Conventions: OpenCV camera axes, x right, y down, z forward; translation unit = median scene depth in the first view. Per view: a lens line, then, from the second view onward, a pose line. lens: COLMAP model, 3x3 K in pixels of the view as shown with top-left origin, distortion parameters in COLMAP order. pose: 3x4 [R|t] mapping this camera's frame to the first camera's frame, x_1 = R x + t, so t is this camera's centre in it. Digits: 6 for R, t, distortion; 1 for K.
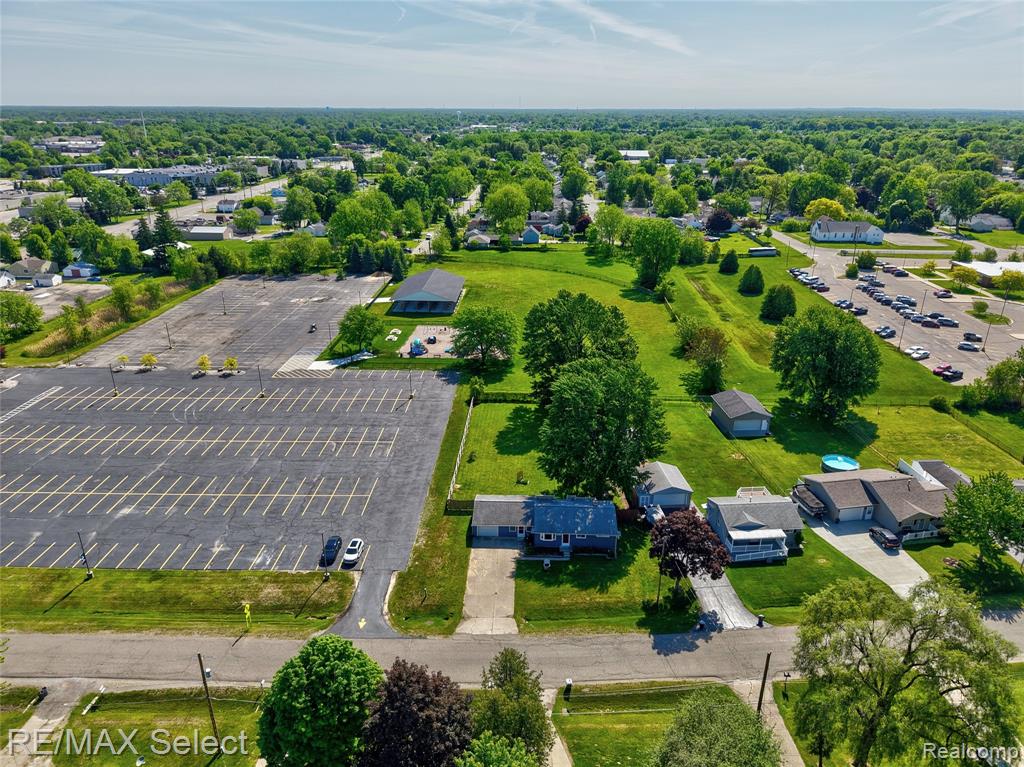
lens RADIAL K [[681.0, 0, 512.0], [0, 681.0, 383.5], [0, 0, 1]] dist [0.062093, -0.070410]
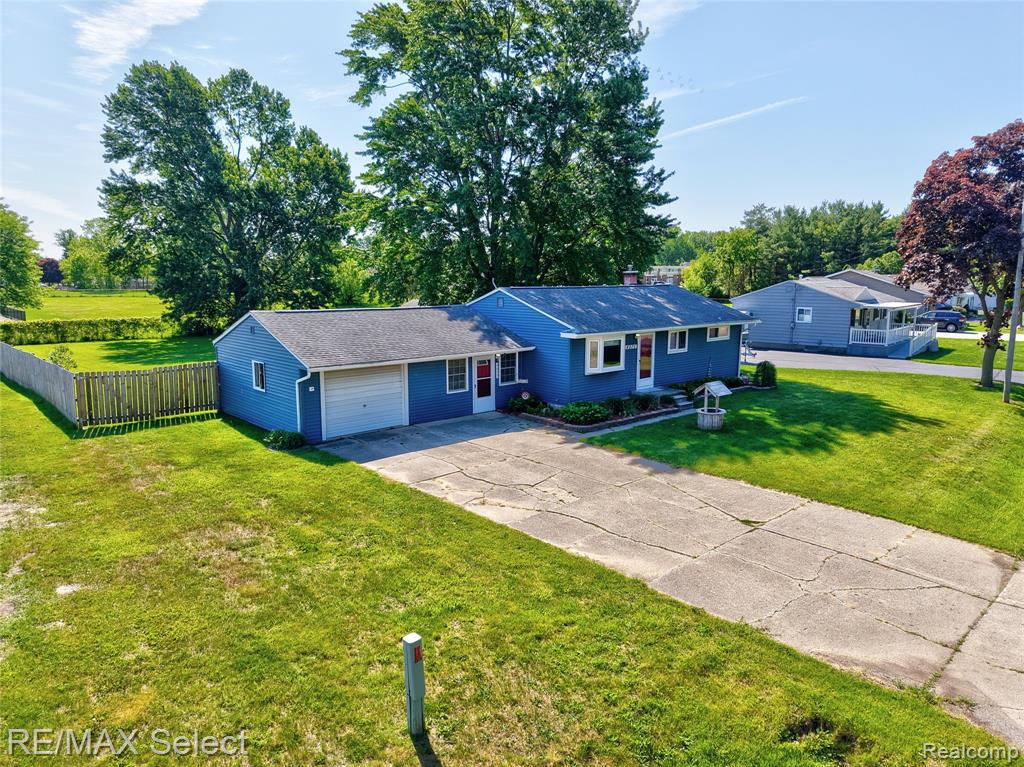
lens RADIAL K [[684.8, 0, 512.0], [0, 684.8, 383.5], [0, 0, 1]] dist [0.069802, -0.091851]
pose [[0.719912, -0.111621, 0.685031, -0.146592], [0.261092, 0.958040, -0.118281, 0.236228], [-0.643084, 0.264008, 0.718848, 0.768769]]
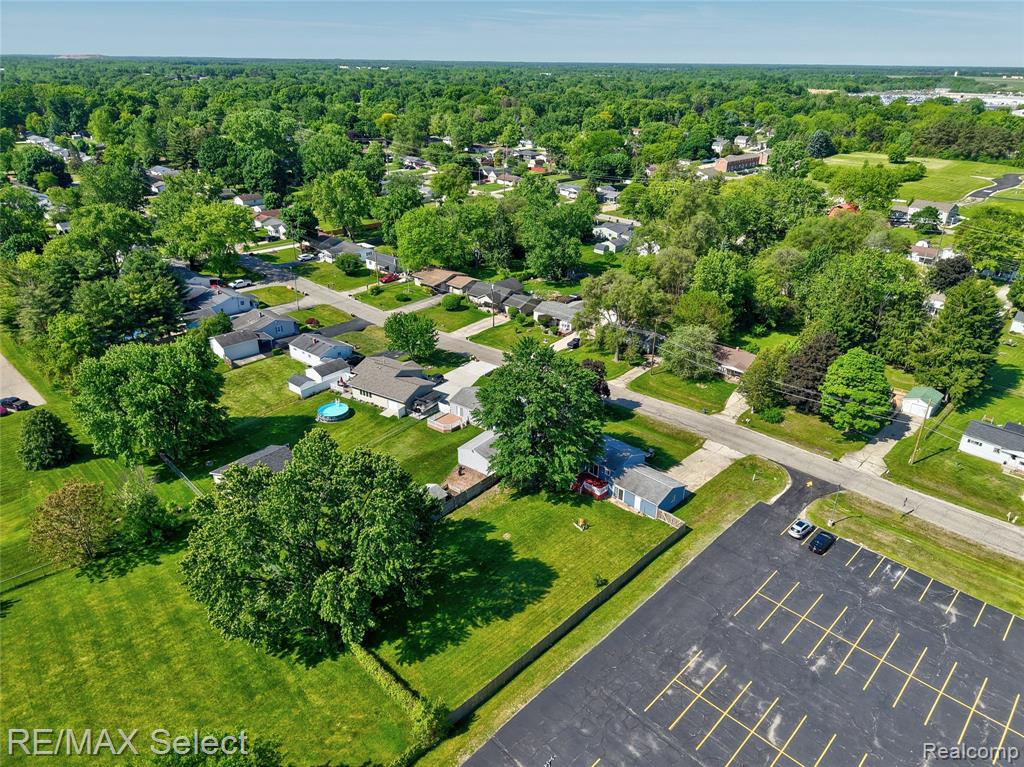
lens RADIAL K [[684.8, 0, 512.0], [0, 684.8, 383.5], [0, 0, 1]] dist [0.069802, -0.091851]
pose [[-0.734546, -0.303783, 0.606761, -0.438397], [0.235985, 0.724008, 0.648169, -0.637278], [-0.636203, 0.619296, -0.460129, 1.483263]]
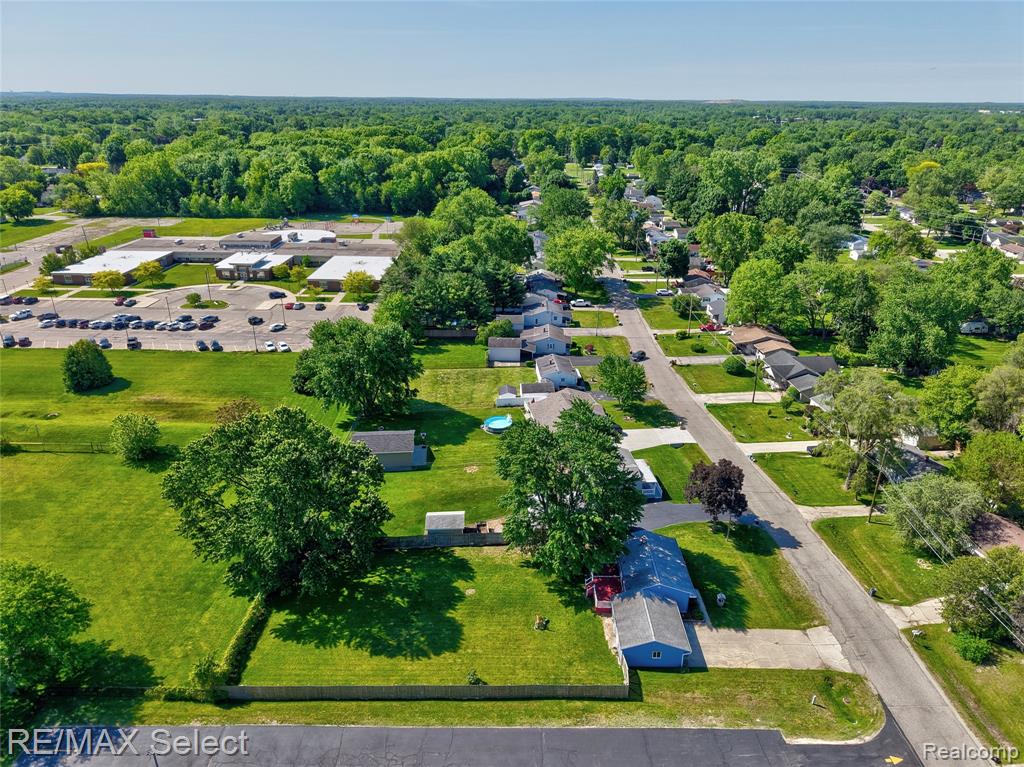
lens RADIAL K [[686.8, 0, 512.0], [0, 686.8, 383.5], [0, 0, 1]] dist [0.024896, -0.027583]
pose [[-0.023715, -0.390790, 0.920174, -0.634445], [0.366216, 0.853057, 0.371724, -0.410774], [-0.930228, 0.345798, 0.122884, 0.930178]]
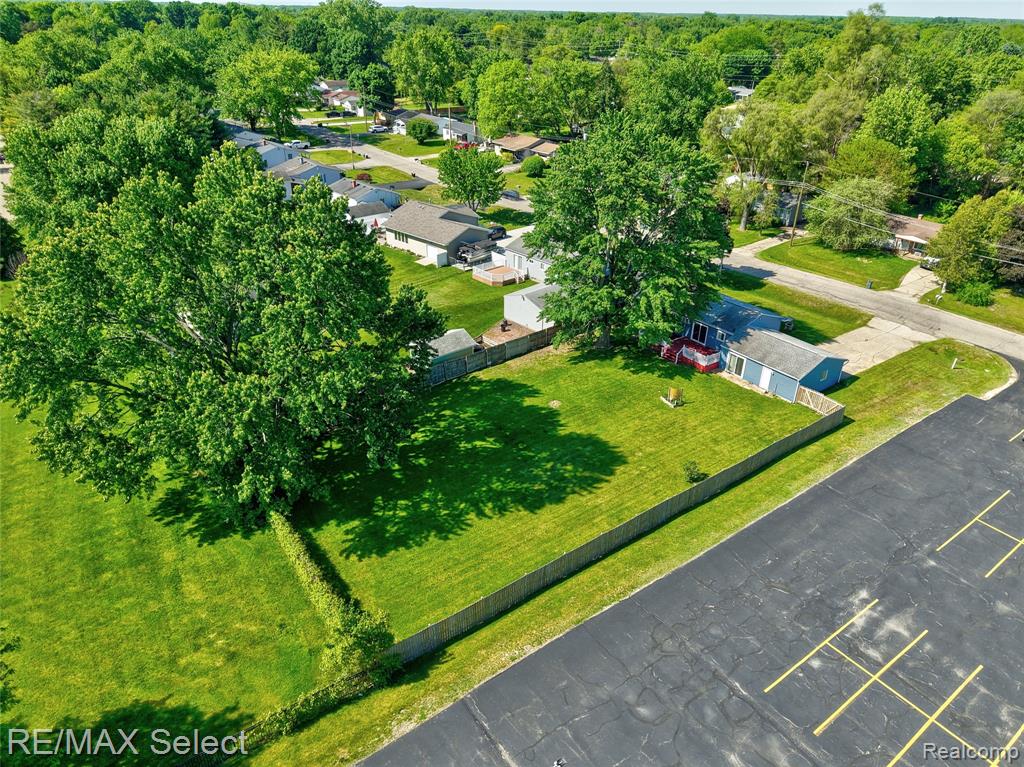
lens RADIAL K [[681.0, 0, 512.0], [0, 681.0, 383.5], [0, 0, 1]] dist [0.062093, -0.070410]
pose [[-0.611773, -0.391504, 0.687357, -0.316761], [0.275670, 0.708944, 0.649156, -0.297953], [-0.741445, 0.586620, -0.325787, 1.402290]]
